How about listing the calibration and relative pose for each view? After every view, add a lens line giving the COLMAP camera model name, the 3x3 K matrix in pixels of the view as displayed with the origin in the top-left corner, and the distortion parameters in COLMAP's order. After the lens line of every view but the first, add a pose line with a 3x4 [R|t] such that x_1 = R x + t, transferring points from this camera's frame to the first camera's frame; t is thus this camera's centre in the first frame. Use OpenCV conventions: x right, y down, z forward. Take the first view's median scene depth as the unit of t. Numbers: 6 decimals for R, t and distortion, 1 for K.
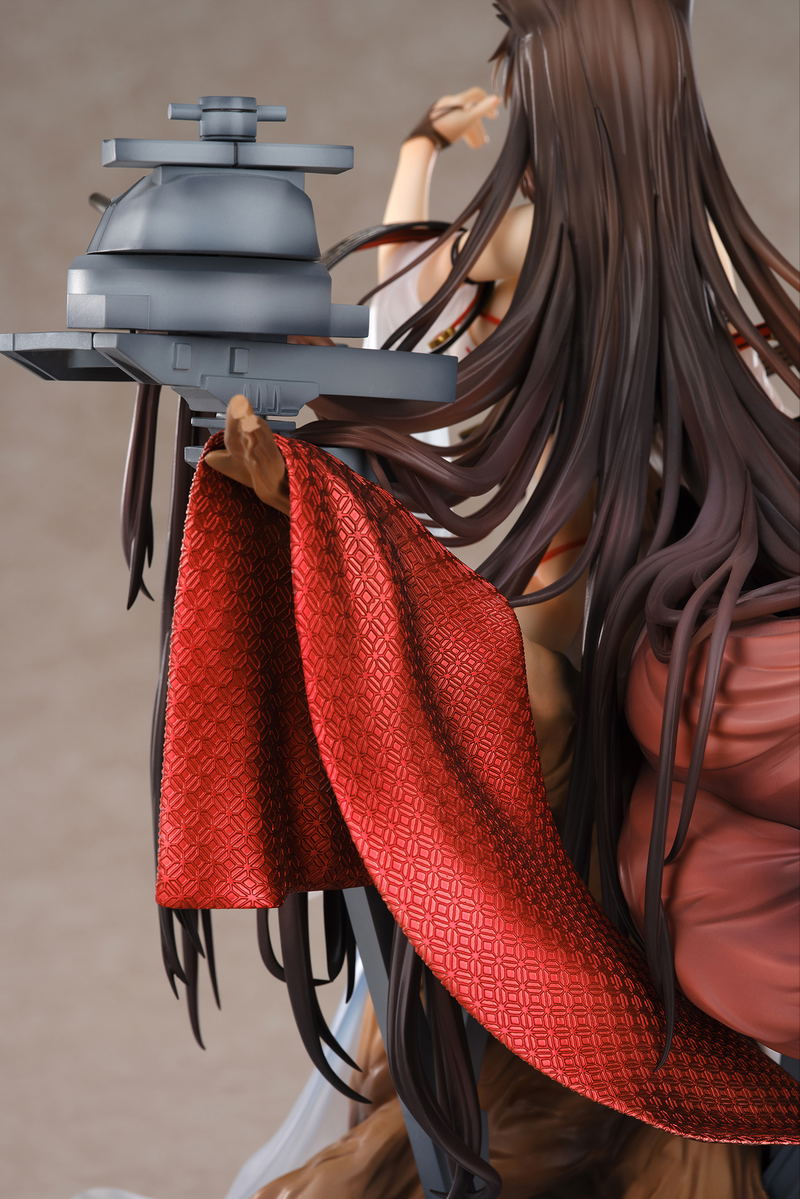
lens RADIAL K [[4794.7, 0, 400.5], [0, 4794.7, 598.8], [0, 0, 1]] dist [-0.262546, 0.000000]
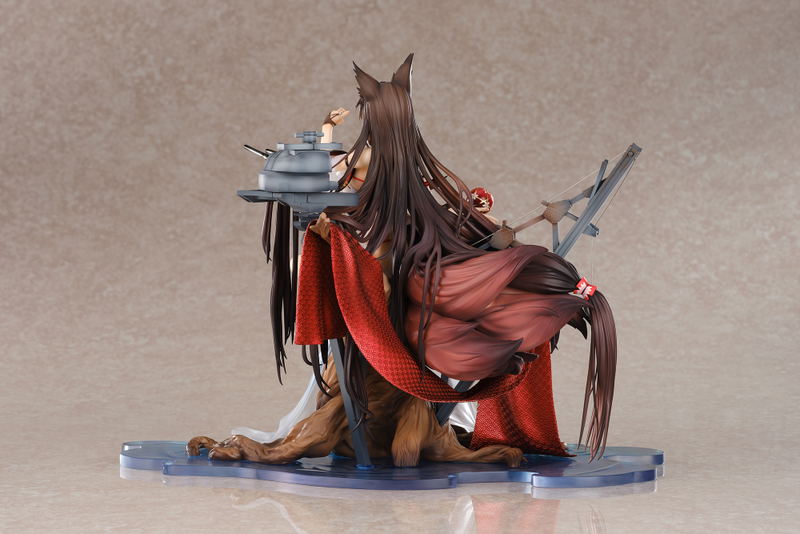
lens RADIAL K [[3199.1, 0, 399.6], [0, 3199.1, 267.7], [0, 0, 1]] dist [-0.262546, 0.000000]
pose [[0.980365, -0.021626, 0.196001, -0.461563], [0.012456, 0.998775, 0.047898, -0.116243], [-0.196797, -0.044516, 0.979433, -1.490803]]
